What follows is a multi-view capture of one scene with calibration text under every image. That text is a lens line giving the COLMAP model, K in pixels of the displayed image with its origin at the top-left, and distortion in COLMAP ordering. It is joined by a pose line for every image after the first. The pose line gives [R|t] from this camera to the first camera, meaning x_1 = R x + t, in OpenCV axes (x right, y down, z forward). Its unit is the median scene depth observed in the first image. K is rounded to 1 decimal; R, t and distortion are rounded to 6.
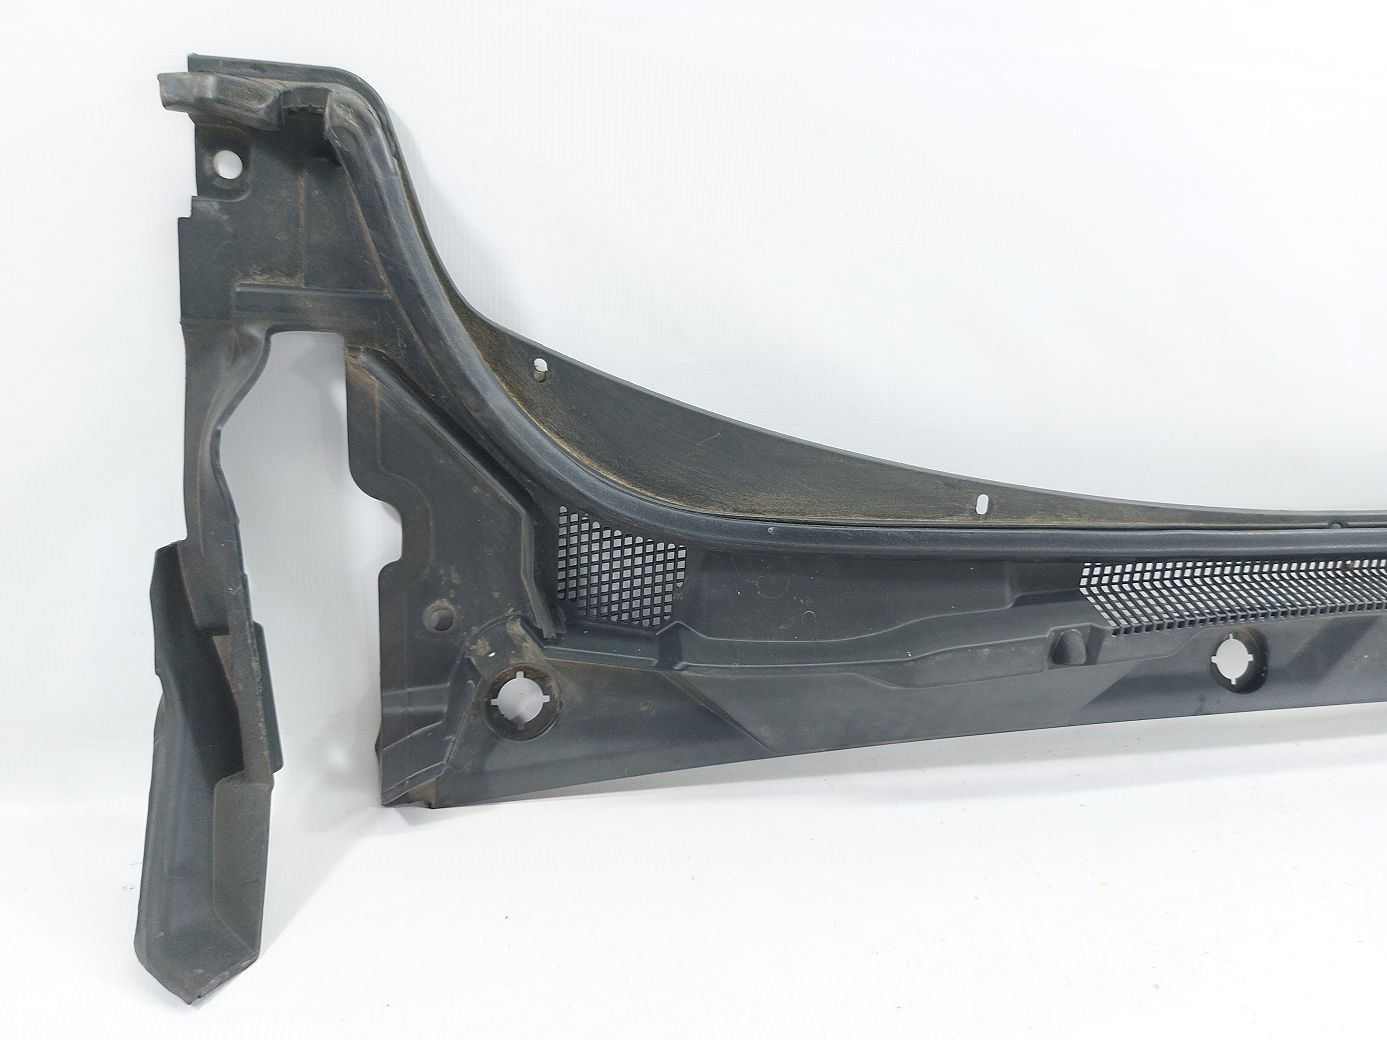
lens RADIAL K [[1012.7, 0, 693.5], [0, 1012.7, 520.0], [0, 0, 1]] dist [0.109081, -0.170065]
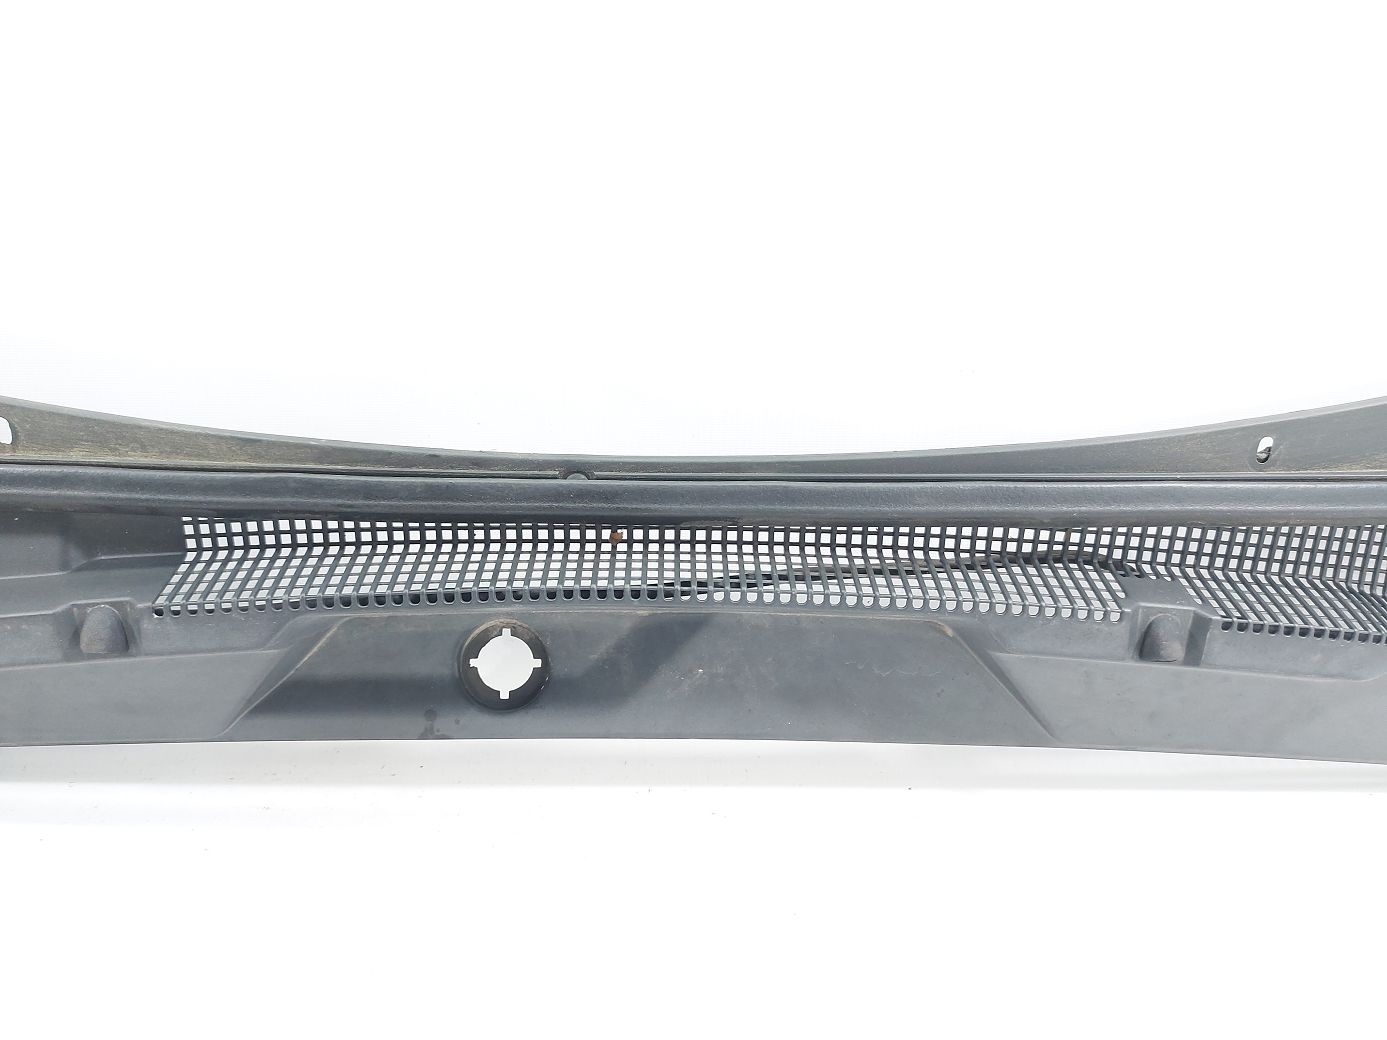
lens RADIAL K [[960.6, 0, 693.5], [0, 960.6, 520.0], [0, 0, 1]] dist [0.089376, -0.140854]
pose [[0.975733, 0.023028, -0.217750, 0.920434], [-0.024907, 0.999672, -0.005889, 0.040581], [0.217543, 0.011170, 0.975987, 0.423833]]
